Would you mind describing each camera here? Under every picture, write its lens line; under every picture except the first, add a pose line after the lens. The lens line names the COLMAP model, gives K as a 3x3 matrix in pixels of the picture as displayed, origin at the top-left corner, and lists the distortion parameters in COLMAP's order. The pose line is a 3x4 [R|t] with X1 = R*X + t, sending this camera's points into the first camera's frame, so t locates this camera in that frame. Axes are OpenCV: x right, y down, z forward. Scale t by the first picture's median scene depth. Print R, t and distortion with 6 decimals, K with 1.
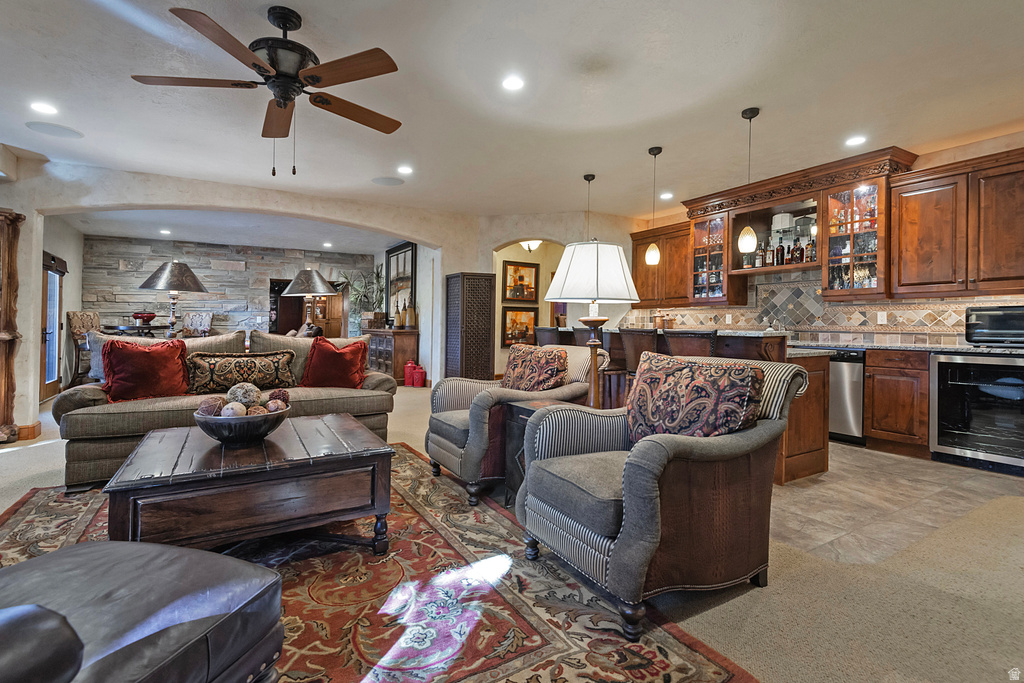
lens RADIAL K [[469.5, 0, 498.8], [0, 469.5, 327.7], [0, 0, 1]] dist [0.019264, -0.009187]
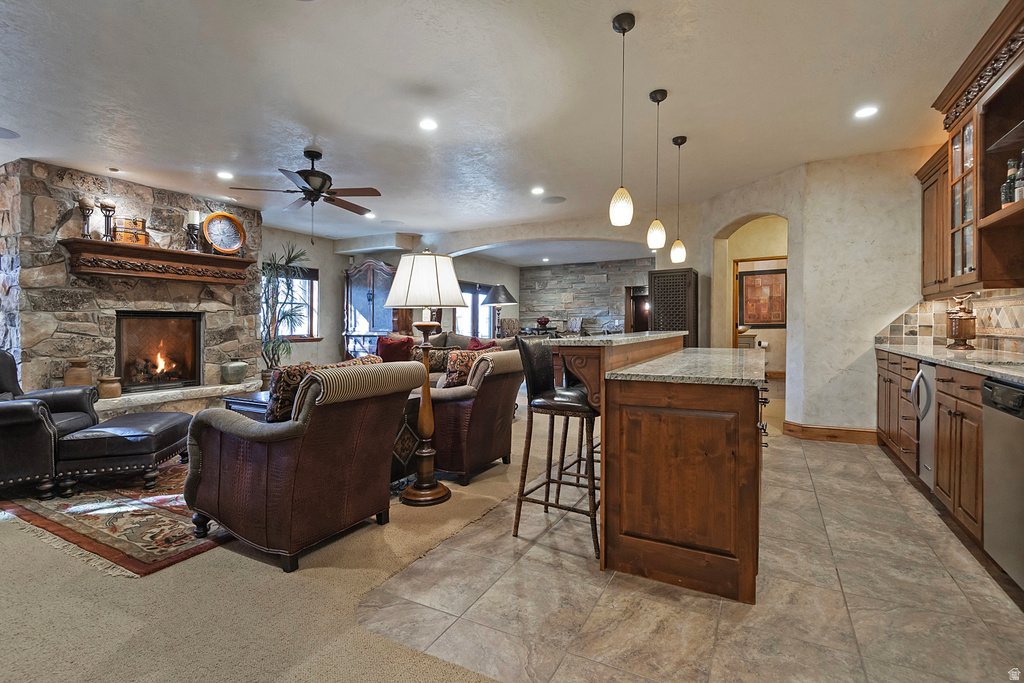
lens RADIAL K [[469.5, 0, 537.2], [0, 469.5, 344.0], [0, 0, 1]] dist [0.019264, -0.009187]
pose [[0.546192, 0.031251, -0.837077, 0.686417], [-0.003421, 0.999379, 0.035079, -0.006150], [0.837653, -0.016296, 0.545959, 0.350046]]
